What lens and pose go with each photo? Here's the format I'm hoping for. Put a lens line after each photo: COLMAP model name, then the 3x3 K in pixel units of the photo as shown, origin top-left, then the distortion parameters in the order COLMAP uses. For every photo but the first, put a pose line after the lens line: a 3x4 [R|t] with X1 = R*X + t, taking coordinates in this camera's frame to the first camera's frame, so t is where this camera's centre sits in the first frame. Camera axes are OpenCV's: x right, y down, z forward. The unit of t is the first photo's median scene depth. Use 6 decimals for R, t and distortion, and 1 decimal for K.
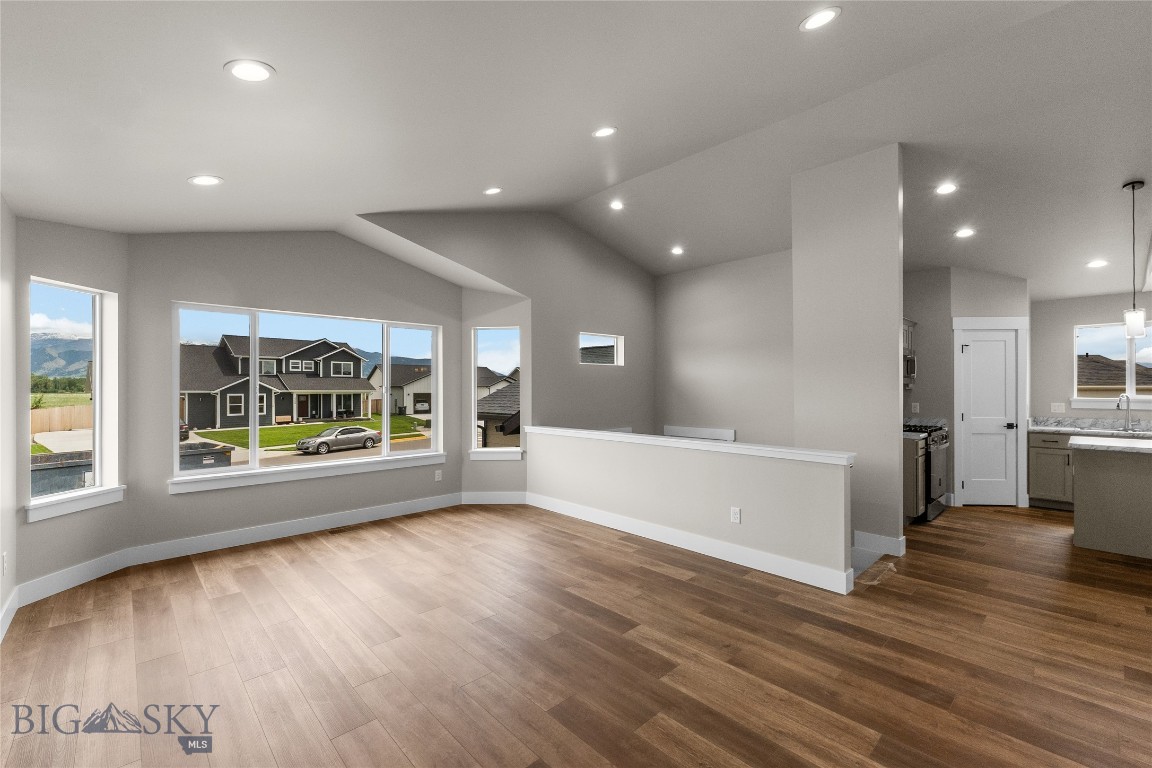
lens RADIAL K [[485.3, 0, 576.0], [0, 485.3, 384.0], [0, 0, 1]] dist [-0.001115, -0.000256]
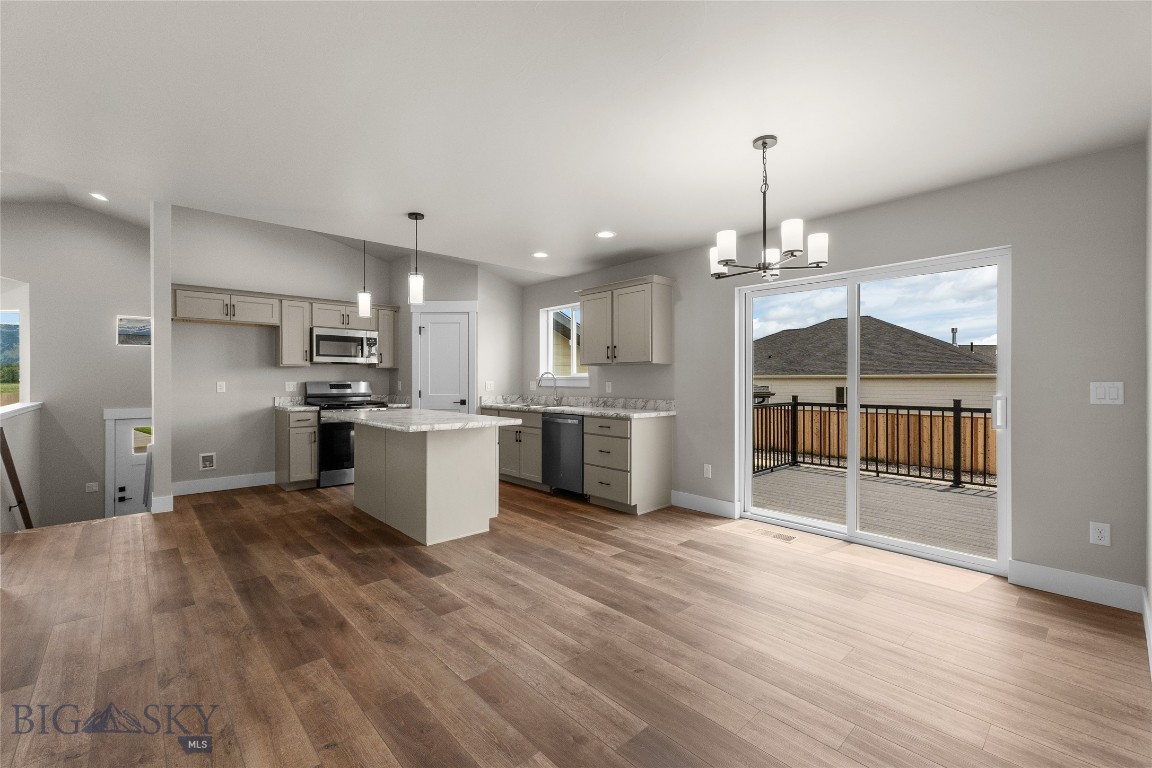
lens RADIAL K [[499.4, 0, 576.0], [0, 499.4, 384.0], [0, 0, 1]] dist [0.001519, 0.000177]
pose [[0.999944, -0.001046, -0.010519, 1.154361], [0.001202, 0.999889, 0.014846, 0.029949], [0.010503, -0.014858, 0.999834, -0.104175]]
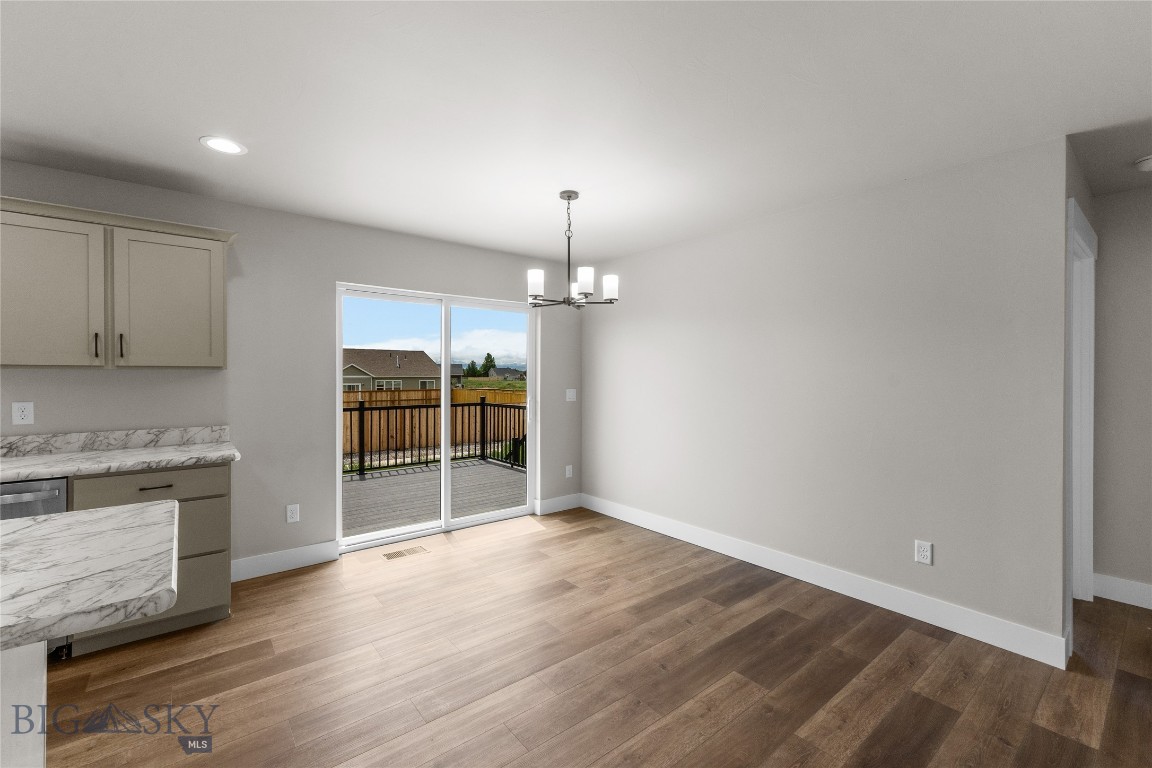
lens RADIAL K [[484.1, 0, 578.8], [0, 484.1, 379.0], [0, 0, 1]] dist [-0.000609, 0.000060]
pose [[0.062564, -0.007503, 0.998013, 0.786208], [-0.008606, 0.999931, 0.008057, 0.010311], [-0.998004, -0.009093, 0.062495, 0.326615]]
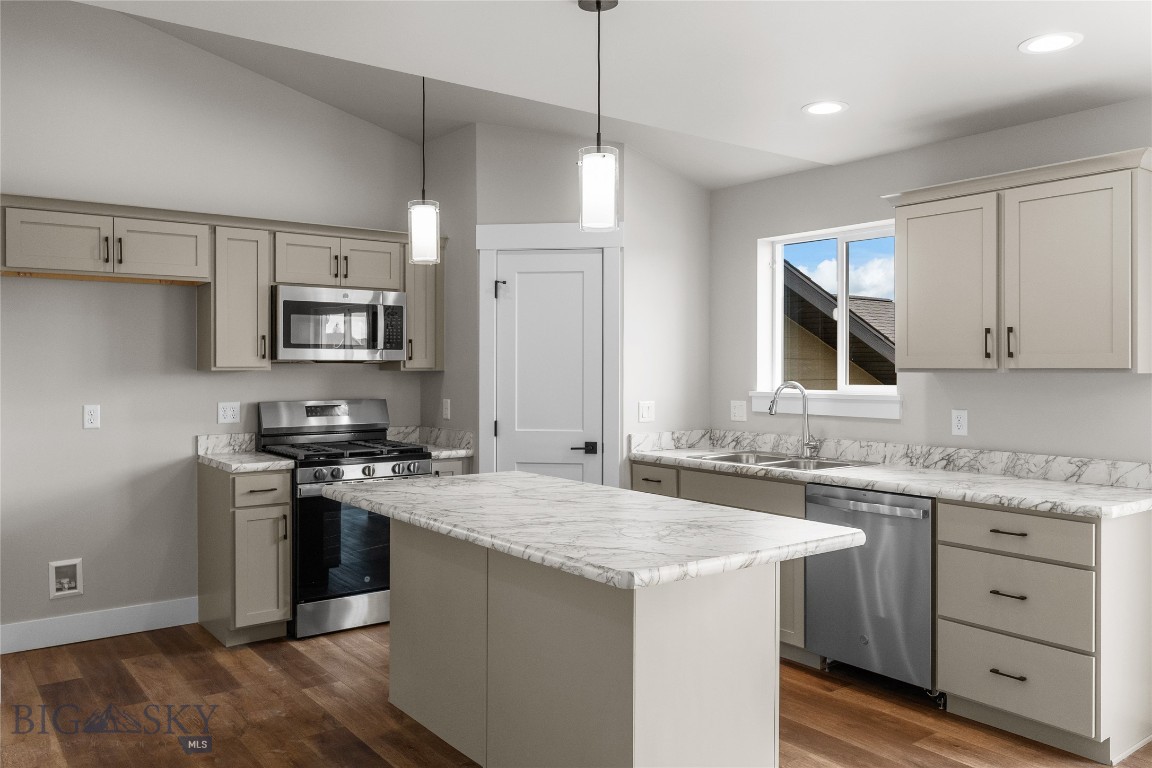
lens RADIAL K [[899.8, 0, 559.8], [0, 899.8, 369.6], [0, 0, 1]] dist [-0.009131, -0.000634]
pose [[0.993705, 0.000743, -0.112028, 0.963406], [0.000487, 0.999940, 0.010947, -0.001298], [0.112029, -0.010933, 0.993645, 0.104067]]
